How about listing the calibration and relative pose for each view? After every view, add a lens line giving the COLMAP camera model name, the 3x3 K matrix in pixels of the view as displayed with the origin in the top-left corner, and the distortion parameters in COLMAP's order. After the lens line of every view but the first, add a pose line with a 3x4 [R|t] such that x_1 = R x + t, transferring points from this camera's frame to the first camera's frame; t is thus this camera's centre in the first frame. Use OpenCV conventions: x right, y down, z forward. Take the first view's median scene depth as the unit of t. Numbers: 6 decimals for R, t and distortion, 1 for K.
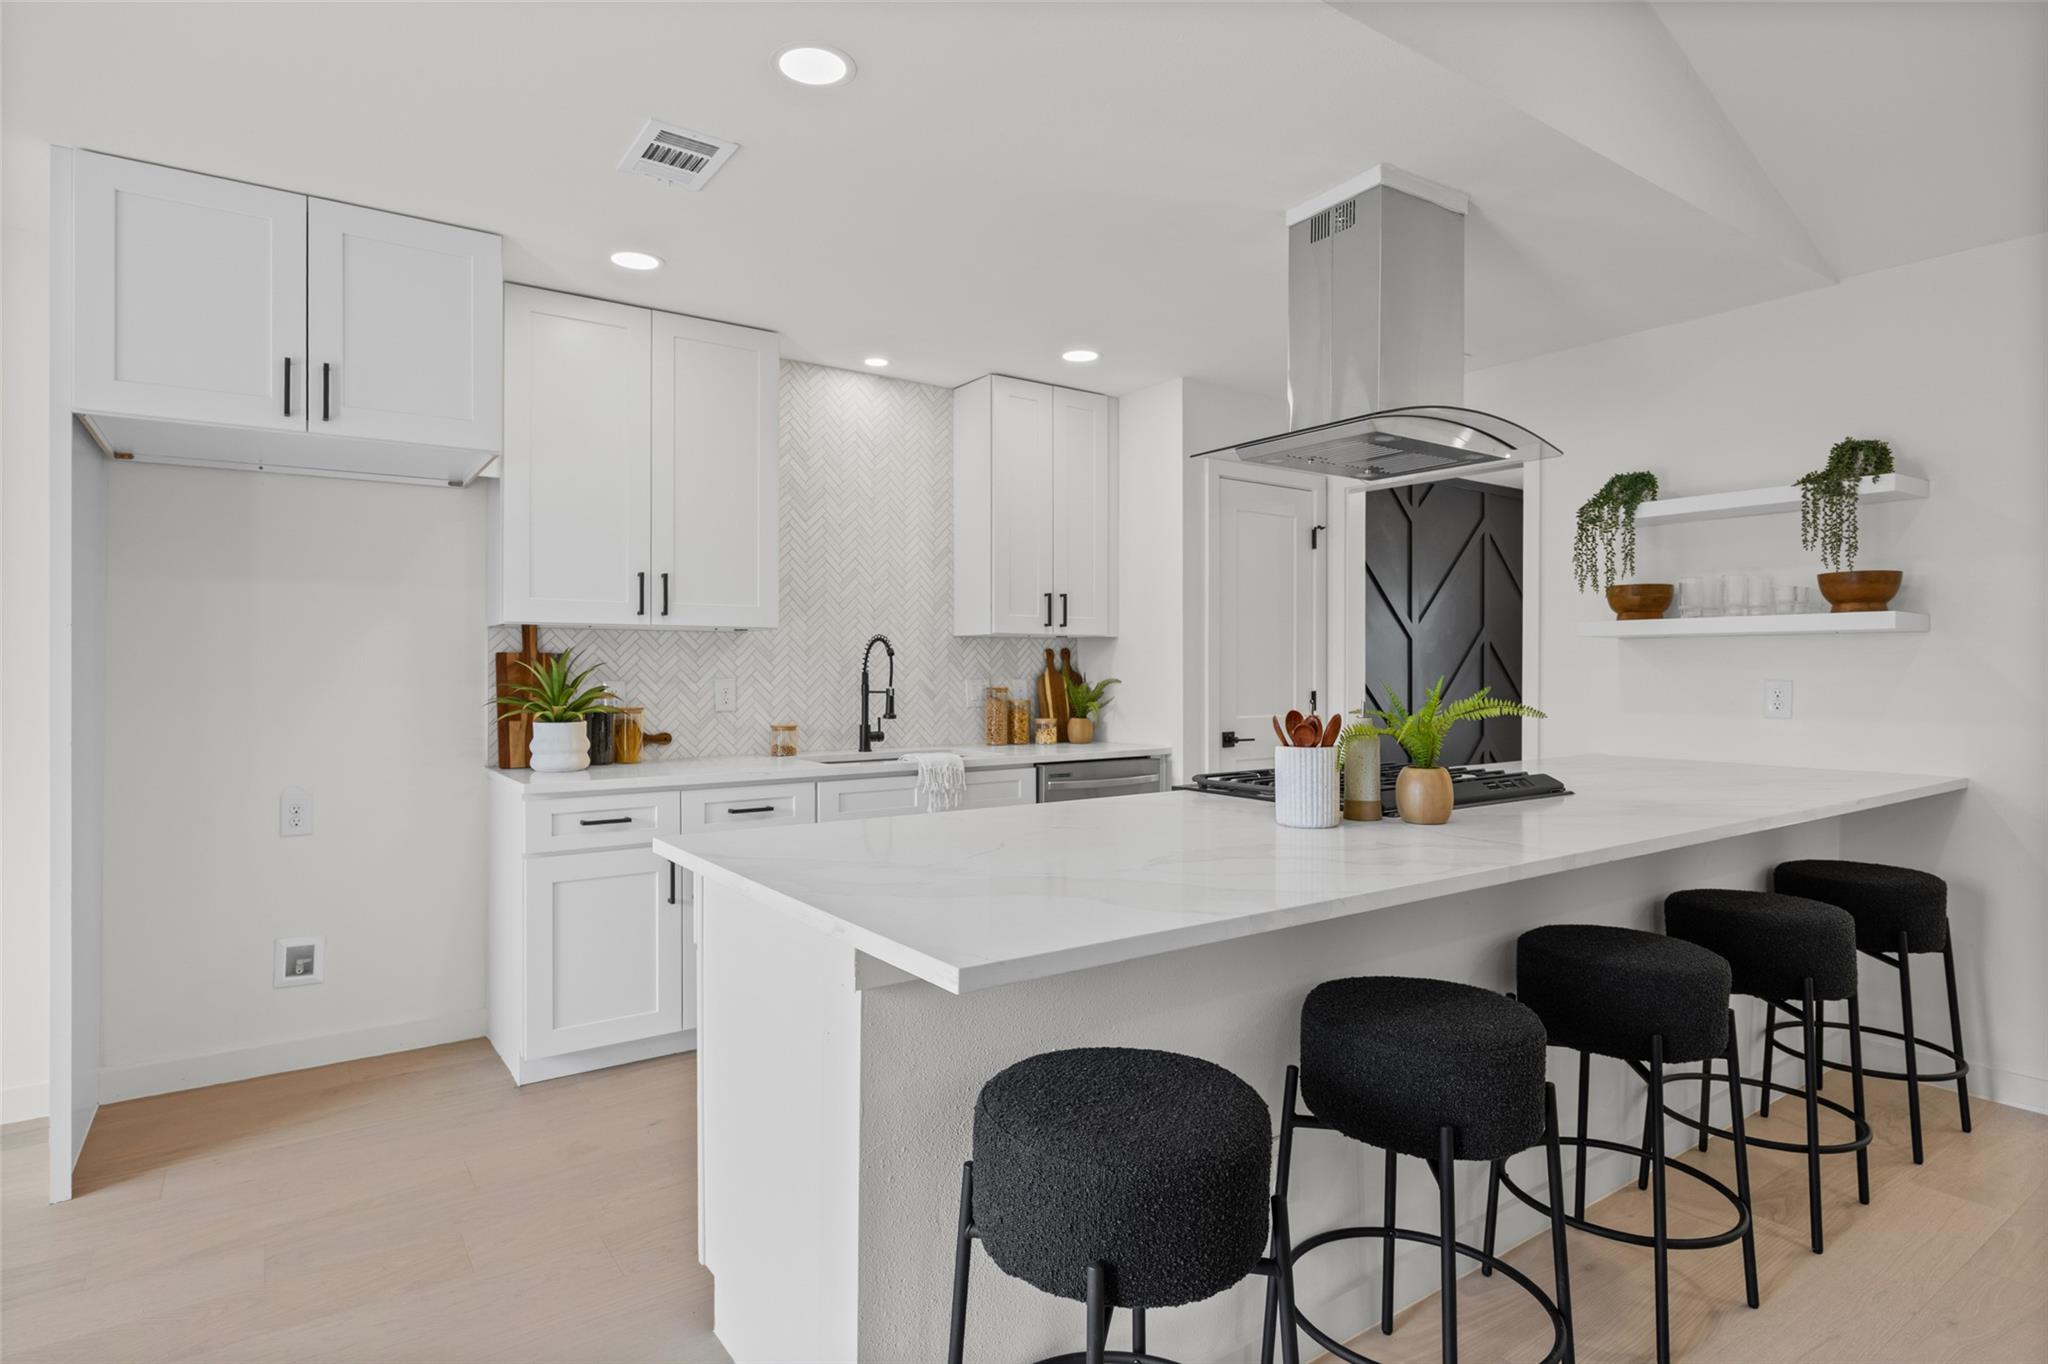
lens RADIAL K [[1093.1, 0, 1014.4], [0, 1093.1, 680.2], [0, 0, 1]] dist [0.004784, -0.000801]
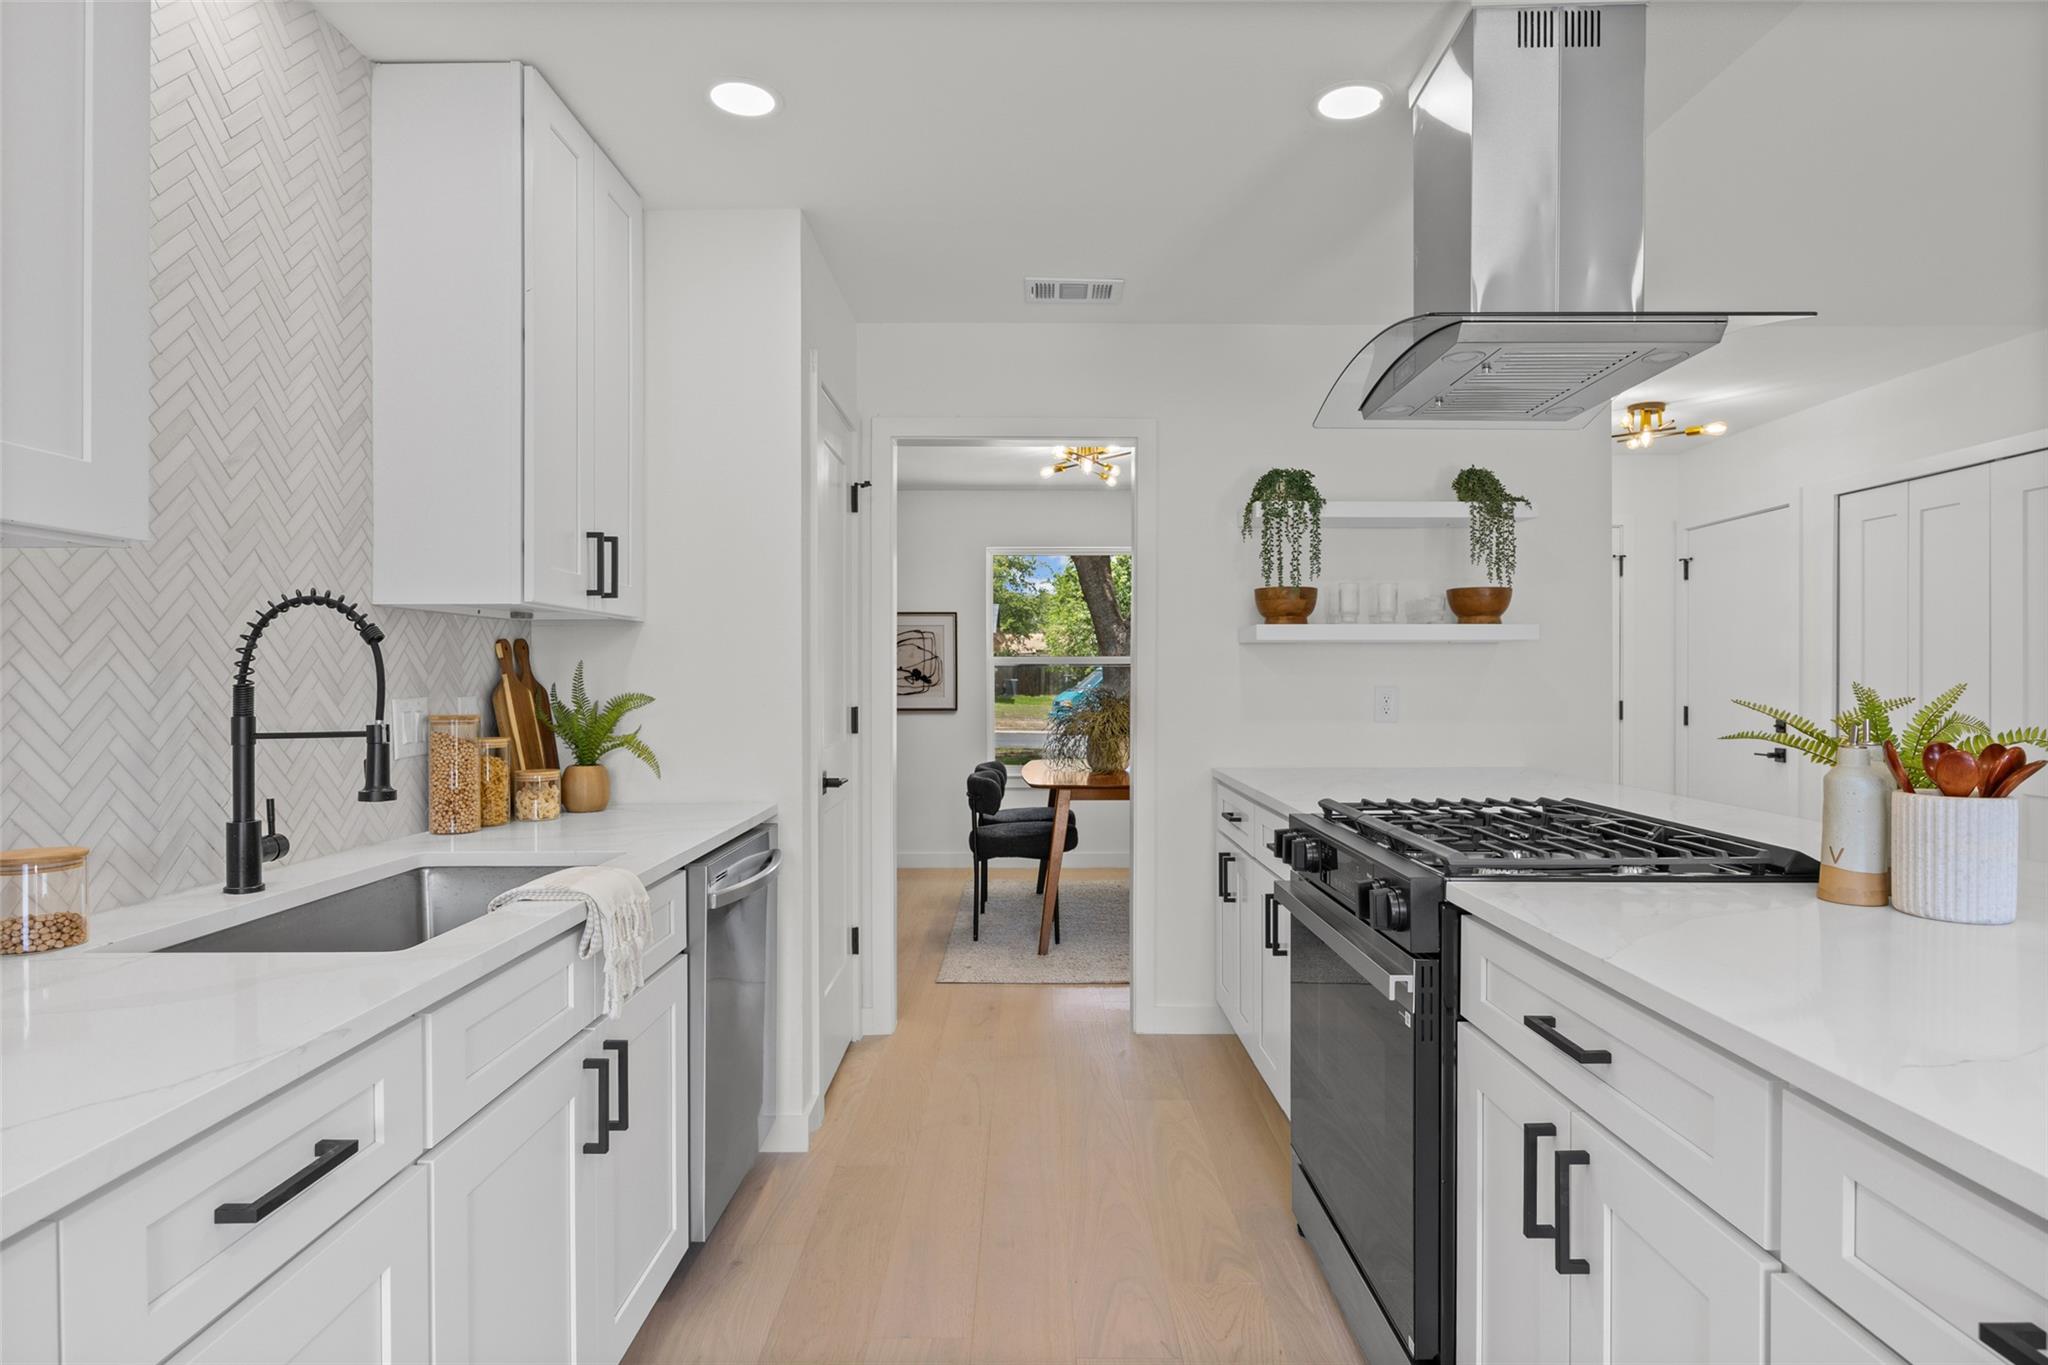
lens RADIAL K [[1093.1, 0, 1017.4], [0, 1093.1, 682.4], [0, 0, 1]] dist [0.004784, -0.000801]
pose [[0.563057, -0.006612, 0.826392, -0.302707], [0.009662, 0.999952, 0.001417, -0.006310], [-0.826362, 0.007187, 0.563094, 0.558161]]
